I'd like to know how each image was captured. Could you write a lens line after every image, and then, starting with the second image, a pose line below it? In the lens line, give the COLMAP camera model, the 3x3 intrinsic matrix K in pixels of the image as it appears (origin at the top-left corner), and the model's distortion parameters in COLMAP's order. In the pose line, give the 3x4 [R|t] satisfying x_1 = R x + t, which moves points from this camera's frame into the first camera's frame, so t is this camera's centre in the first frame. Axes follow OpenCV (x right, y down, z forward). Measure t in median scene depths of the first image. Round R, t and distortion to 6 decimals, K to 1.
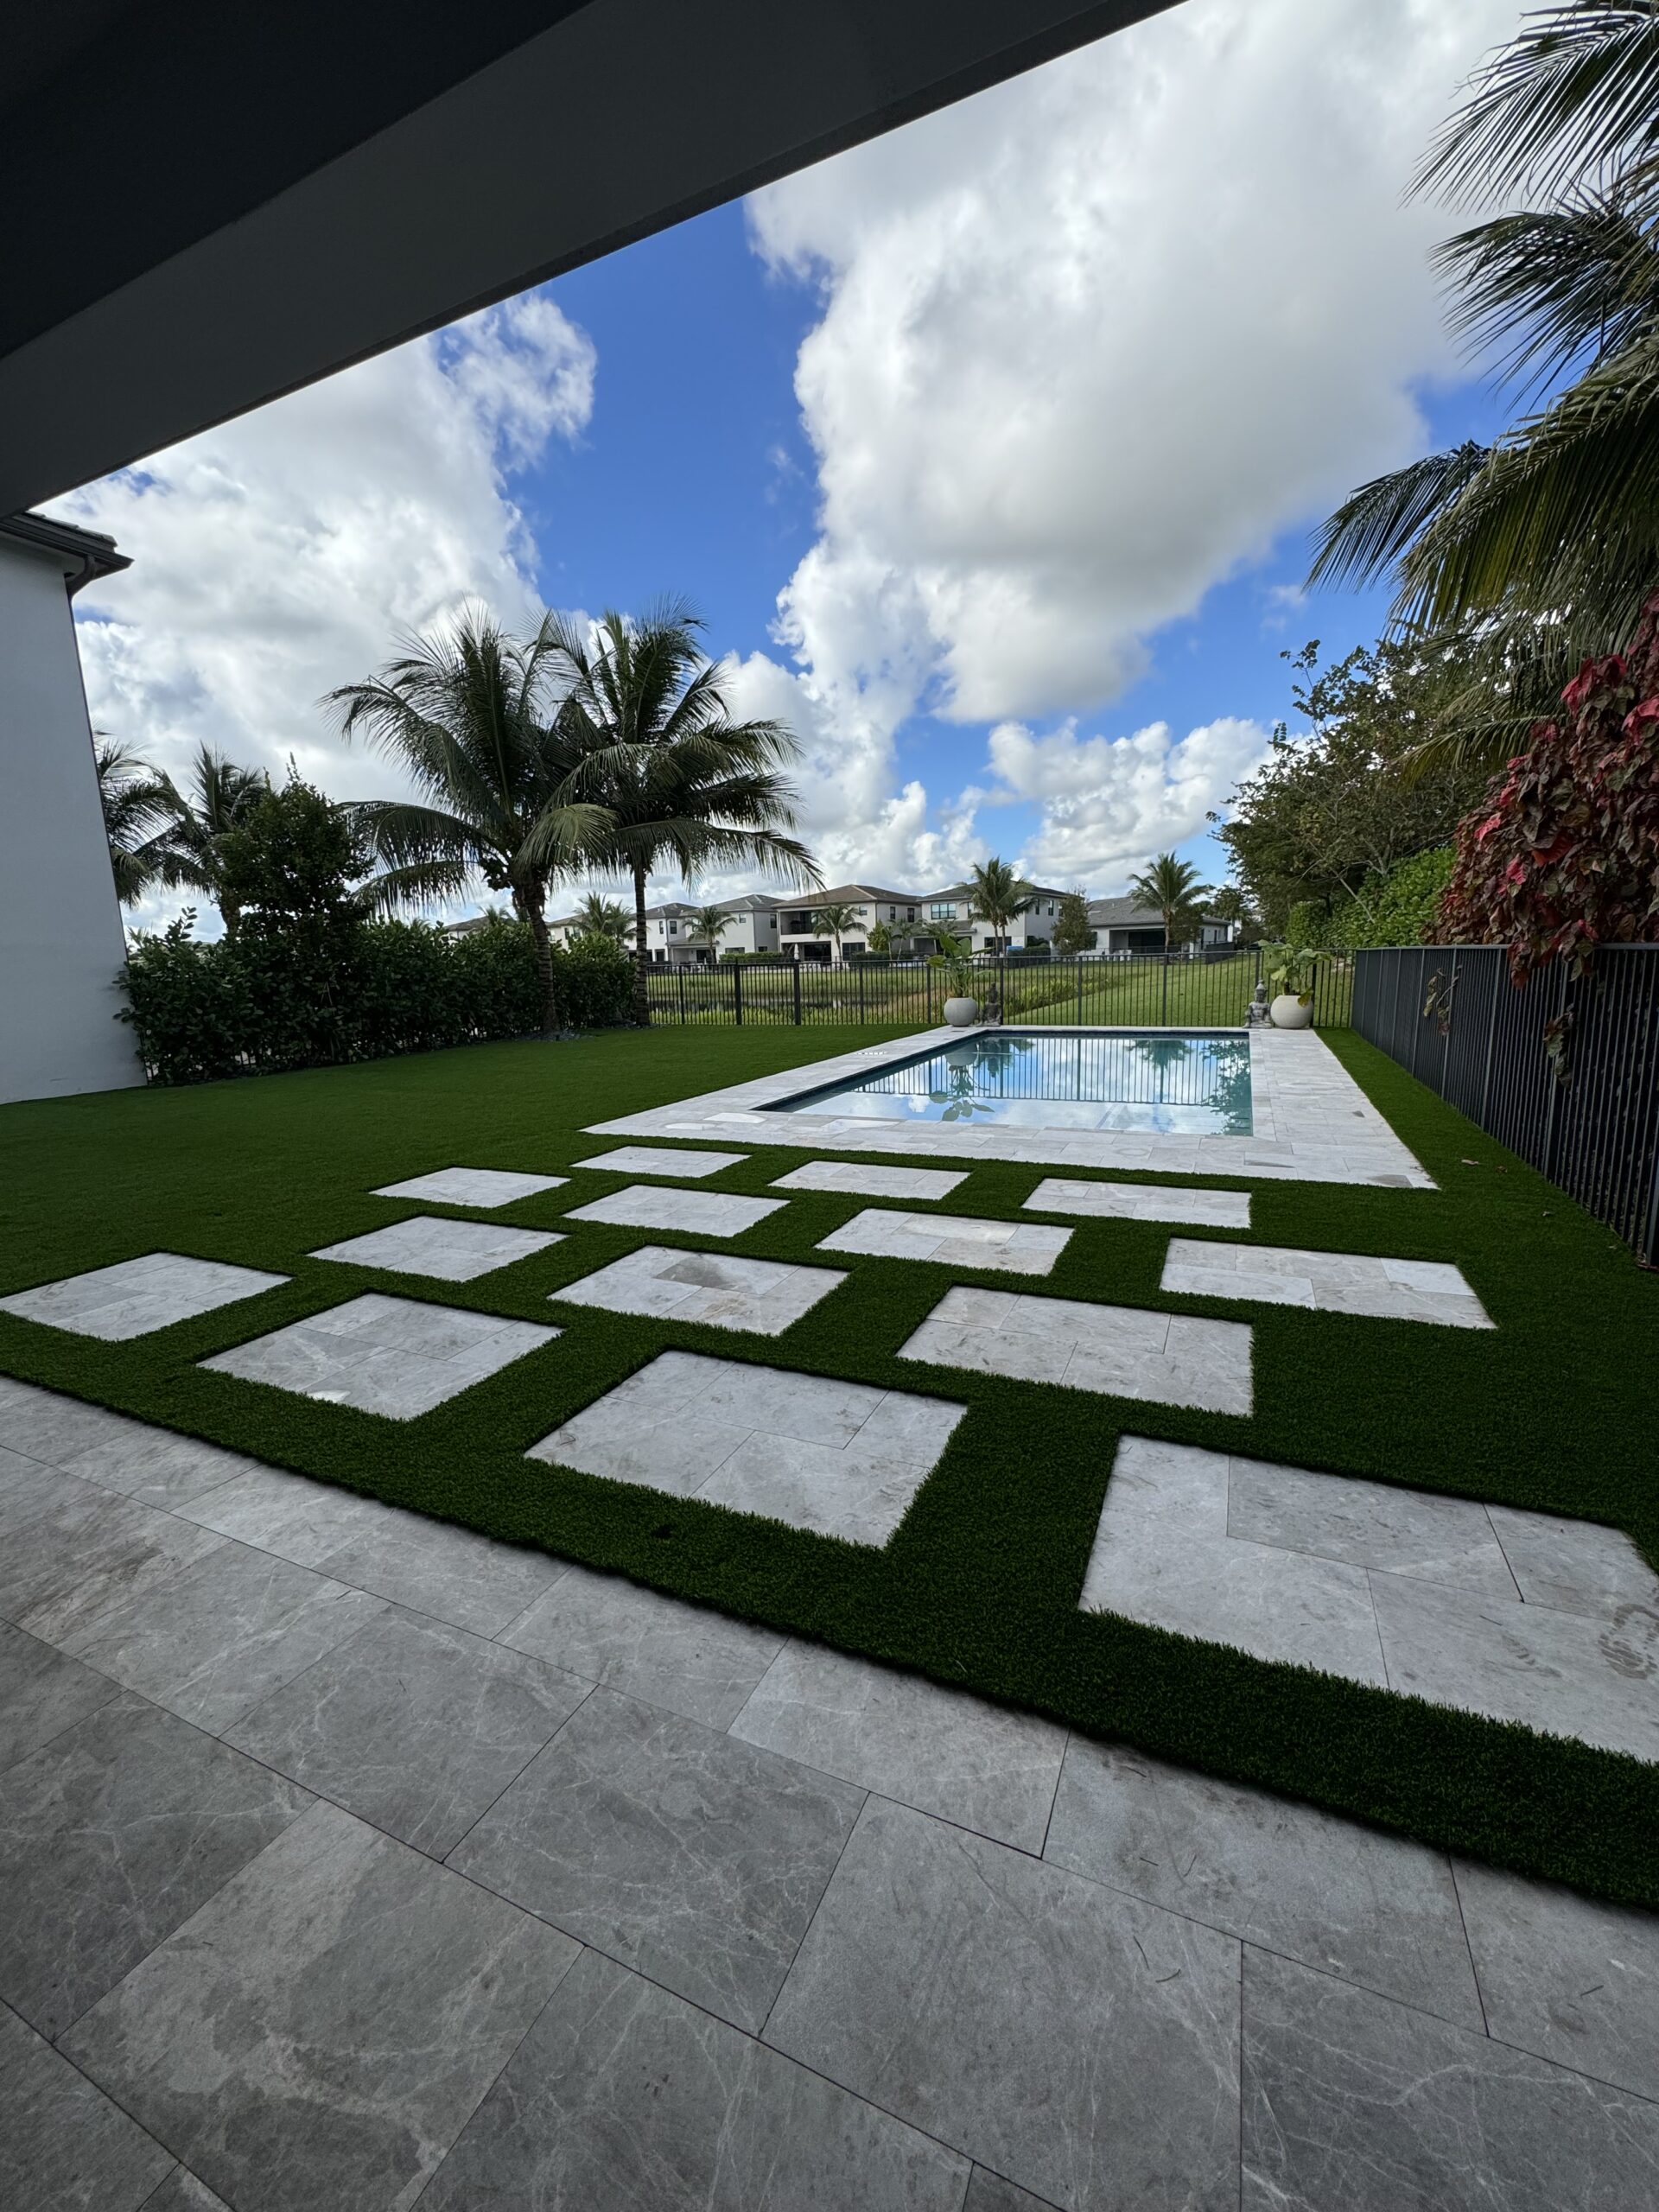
lens RADIAL K [[882.3, 0, 829.5], [0, 882.3, 1106.0], [0, 0, 1]] dist [0.000031, 0.000033]
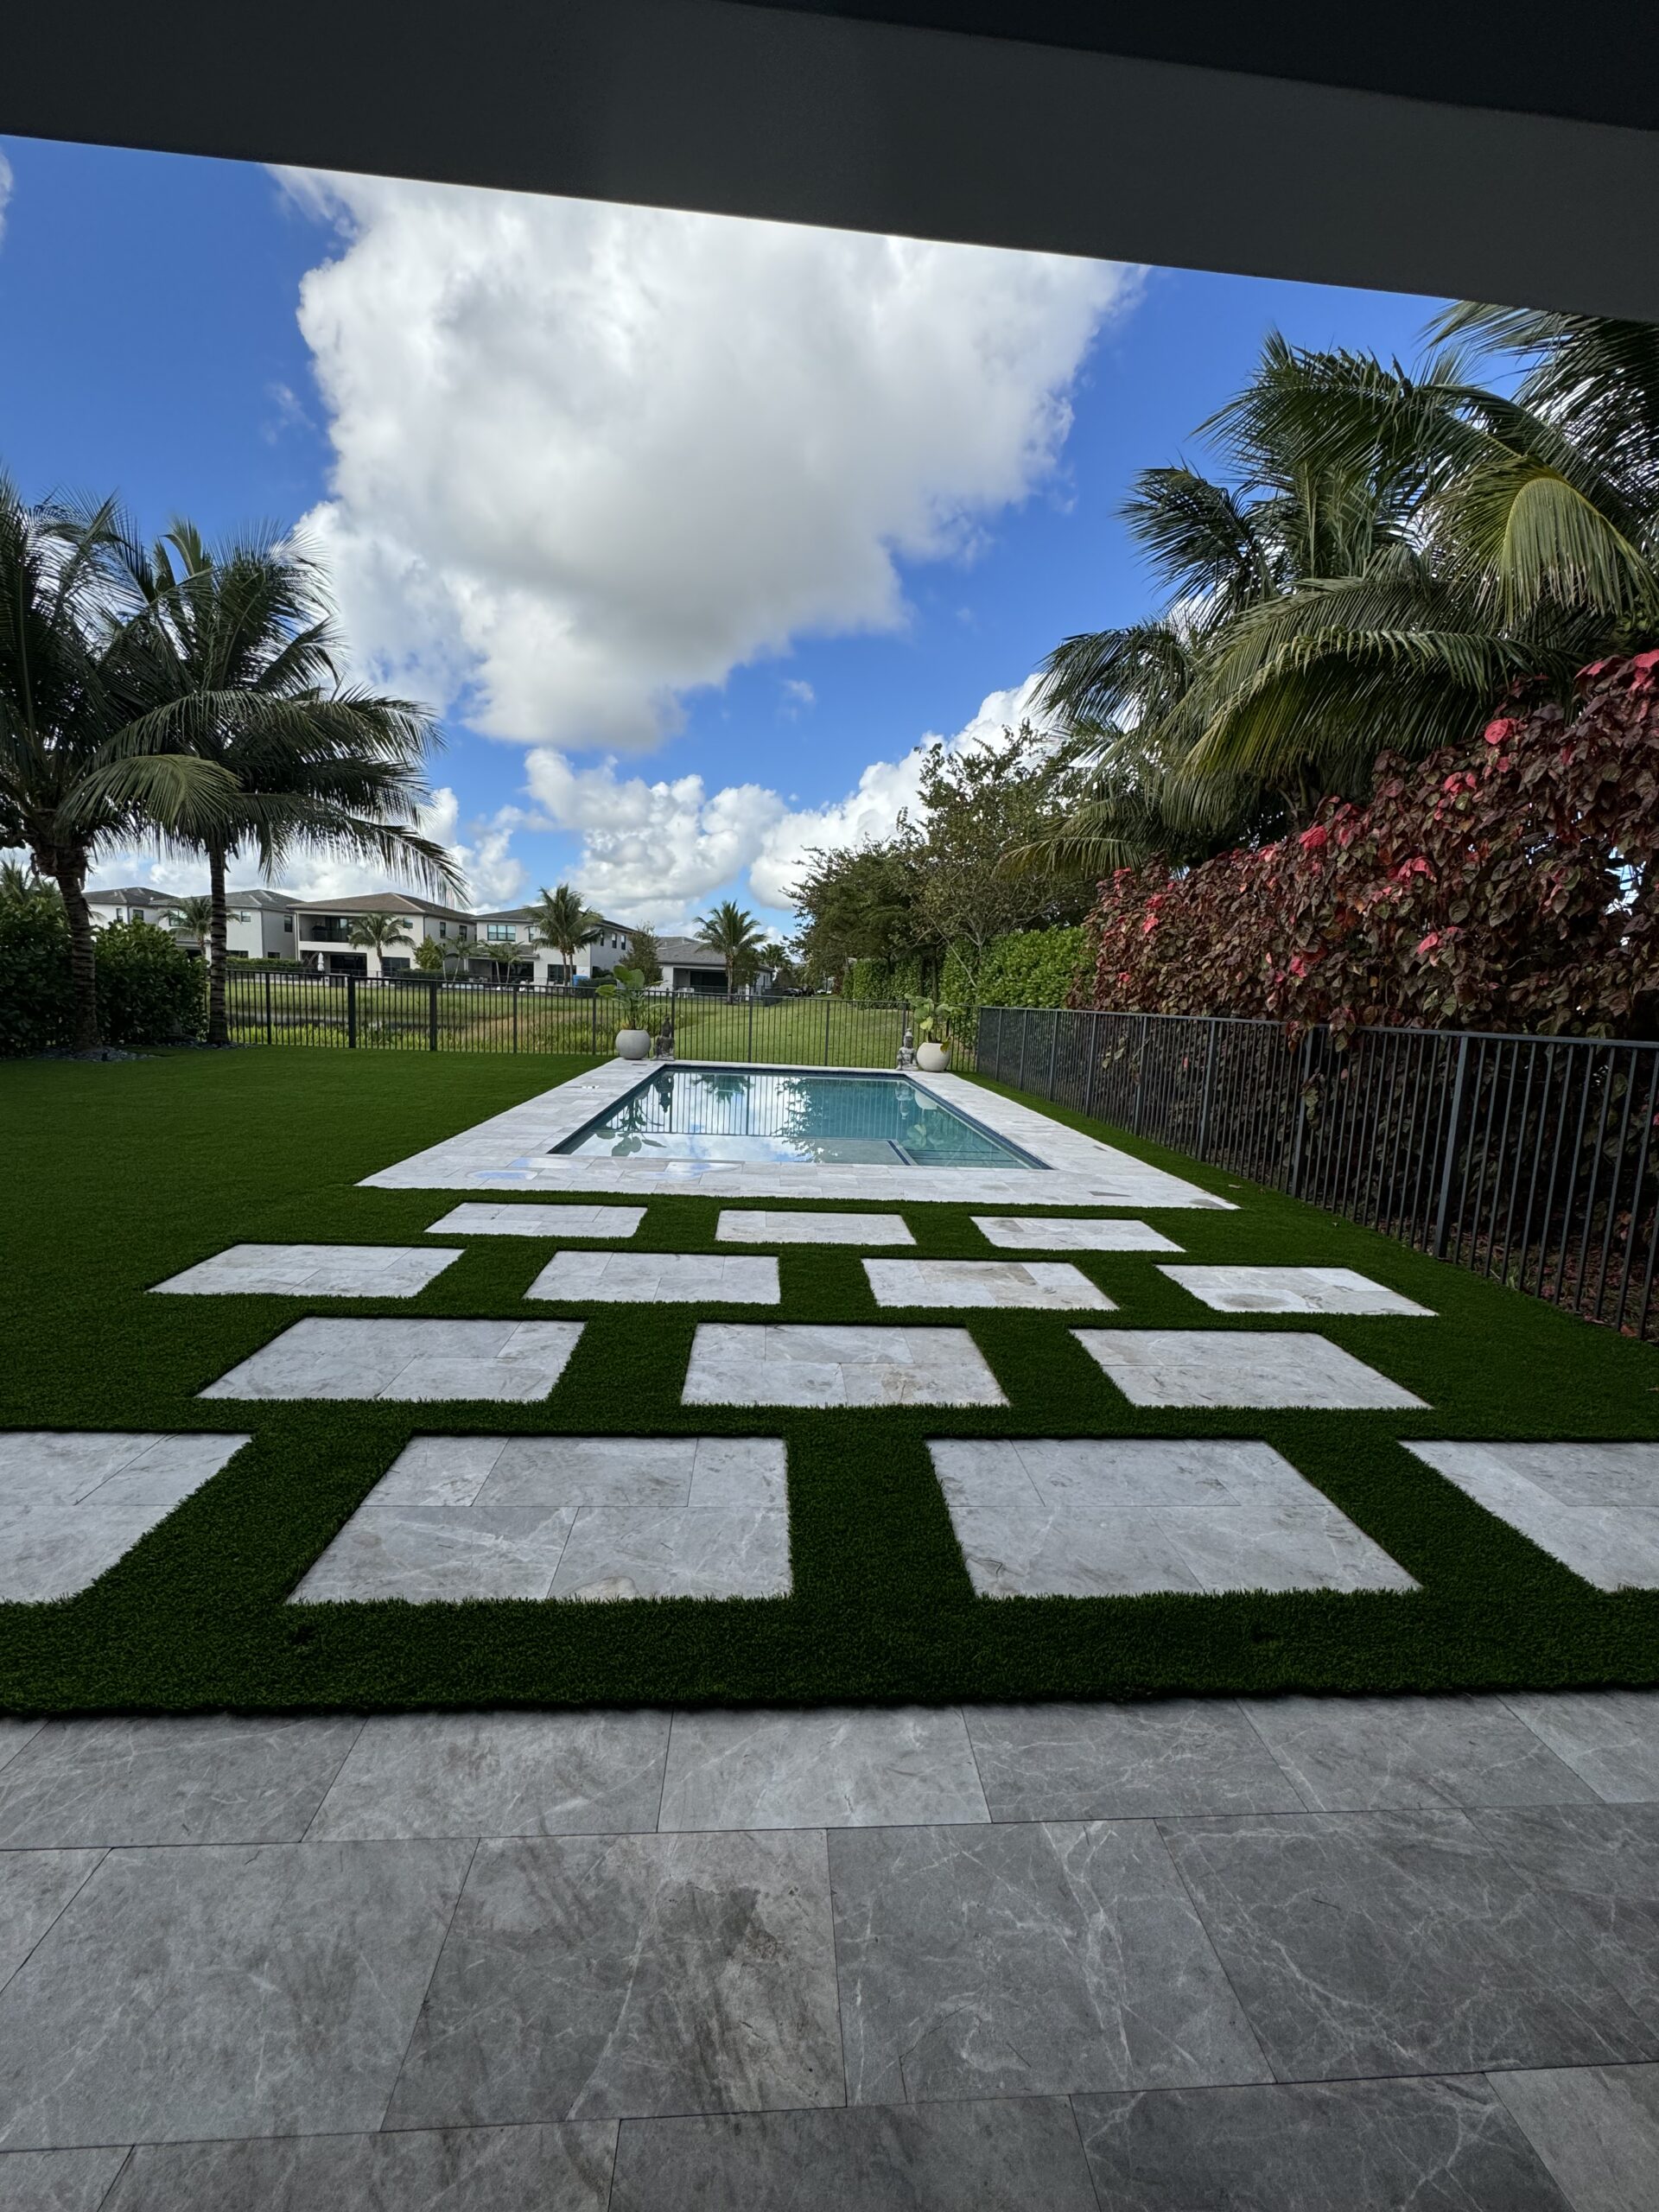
lens RADIAL K [[884.3, 0, 829.5], [0, 884.3, 1106.0], [0, 0, 1]] dist [-0.002968, -0.000152]
pose [[0.871298, 0.007889, 0.490691, -0.214094], [0.009555, 0.999409, -0.033034, -0.008337], [-0.490662, 0.033471, 0.870707, 0.083120]]
